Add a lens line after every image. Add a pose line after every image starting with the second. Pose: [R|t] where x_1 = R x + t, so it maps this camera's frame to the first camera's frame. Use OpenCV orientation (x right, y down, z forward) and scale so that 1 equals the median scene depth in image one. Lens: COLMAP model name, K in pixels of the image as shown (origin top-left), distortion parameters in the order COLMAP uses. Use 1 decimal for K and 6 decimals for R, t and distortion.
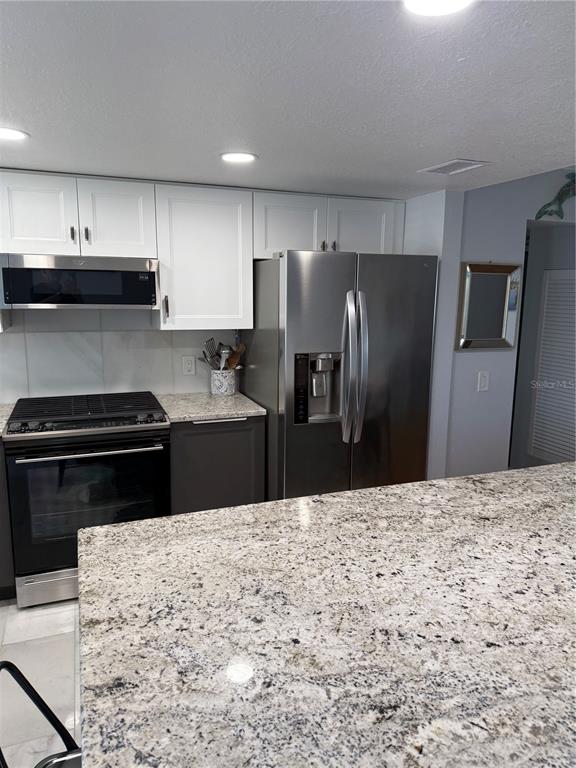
lens RADIAL K [[531.7, 0, 288.0], [0, 531.7, 384.0], [0, 0, 1]] dist [0.007765, -0.027288]
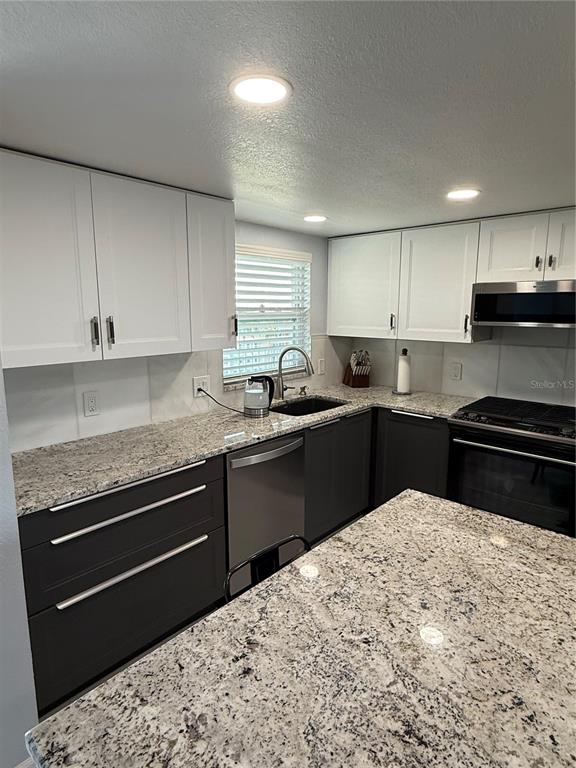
lens RADIAL K [[434.3, 0, 290.0], [0, 434.3, 375.0], [0, 0, 1]] dist [-0.000064, -0.002976]
pose [[0.462700, 0.128917, -0.877091, 0.566736], [-0.156193, 0.985748, 0.062490, -0.041903], [0.872647, 0.108082, 0.476241, 0.291310]]
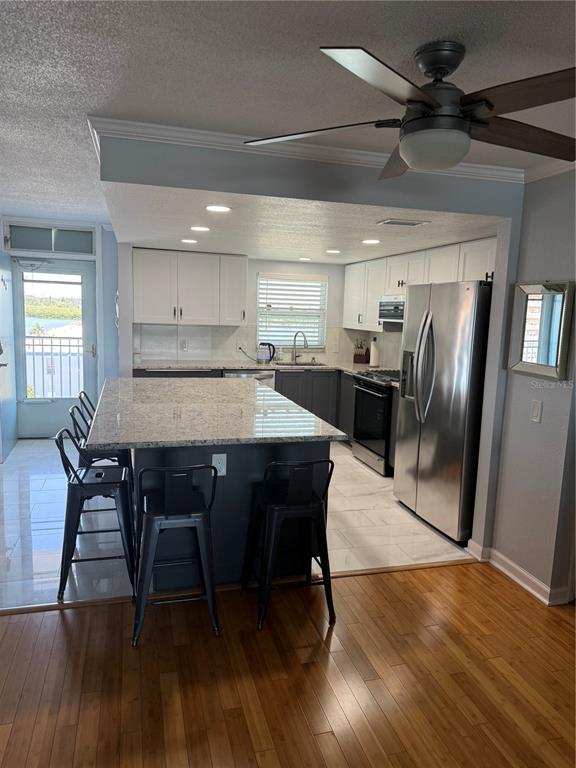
lens RADIAL K [[531.7, 0, 288.0], [0, 531.7, 384.0], [0, 0, 1]] dist [0.007765, -0.027288]
pose [[-0.090434, 0.125729, -0.987934, 4.105470], [-0.211474, 0.966952, 0.142417, -0.299577], [0.973191, 0.221801, -0.060857, 2.039914]]
